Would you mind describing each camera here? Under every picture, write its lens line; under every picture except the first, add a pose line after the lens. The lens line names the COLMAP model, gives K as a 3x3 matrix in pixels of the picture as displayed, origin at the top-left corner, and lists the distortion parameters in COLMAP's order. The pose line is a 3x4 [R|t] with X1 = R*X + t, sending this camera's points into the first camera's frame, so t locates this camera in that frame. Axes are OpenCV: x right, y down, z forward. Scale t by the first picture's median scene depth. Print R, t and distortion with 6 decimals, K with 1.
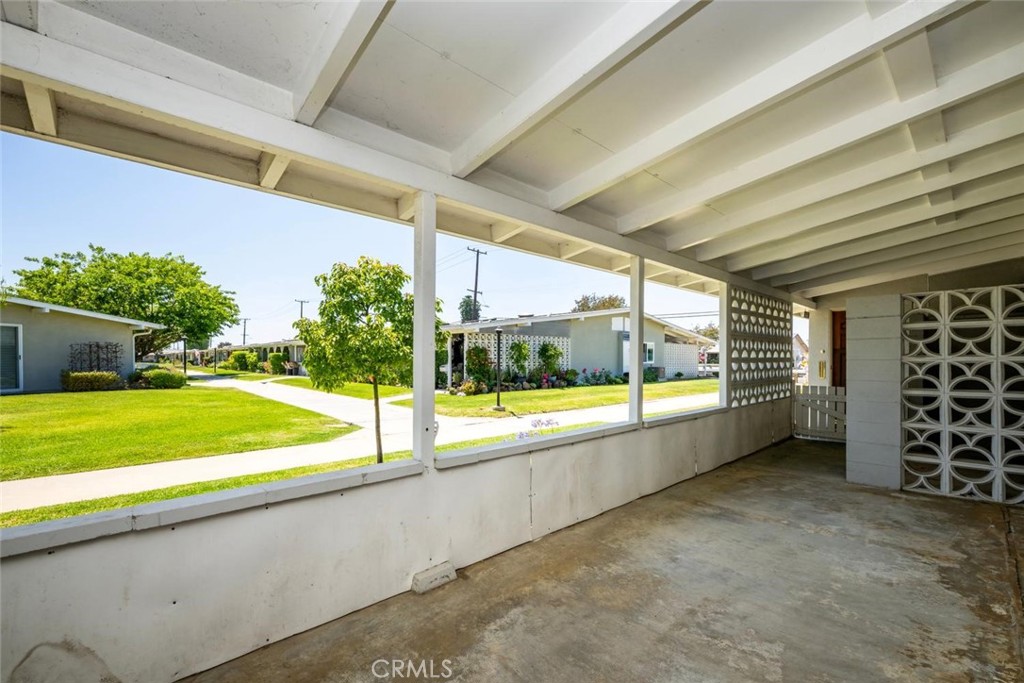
lens RADIAL K [[421.9, 0, 512.1], [0, 421.9, 362.4], [0, 0, 1]] dist [0.000259, 0.000008]
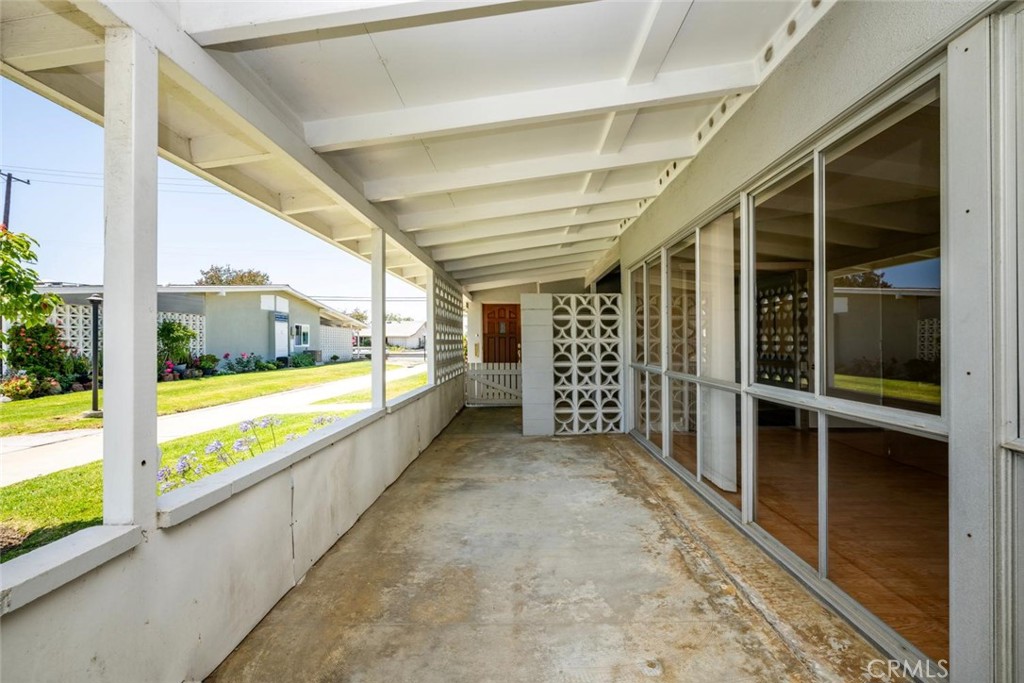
lens RADIAL K [[413.3, 0, 512.0], [0, 413.3, 341.5], [0, 0, 1]] dist [-0.000390, -0.000049]
pose [[0.690387, 0.000234, 0.723440, -0.154887], [0.007089, 0.999950, -0.007088, 0.003636], [-0.723406, 0.010022, 0.690350, 0.162974]]
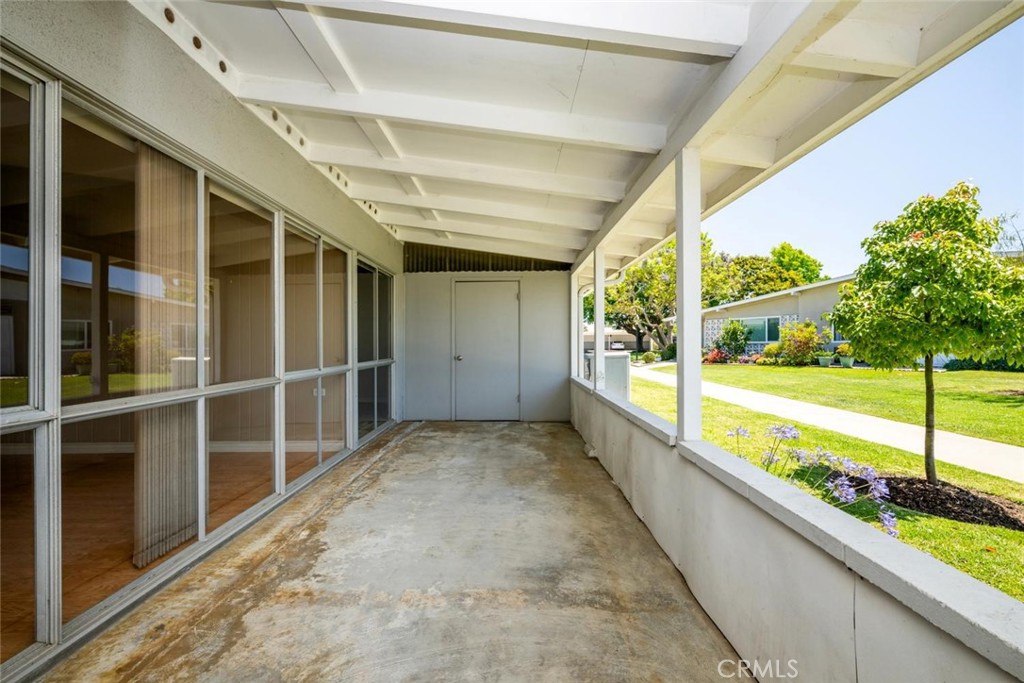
lens RADIAL K [[413.3, 0, 512.0], [0, 413.3, 341.5], [0, 0, 1]] dist [-0.000390, -0.000049]
pose [[-0.671885, 0.002197, -0.740653, 0.840327], [0.001057, 0.999997, 0.002007, 0.006451], [0.740655, 0.000566, -0.671885, 1.164638]]
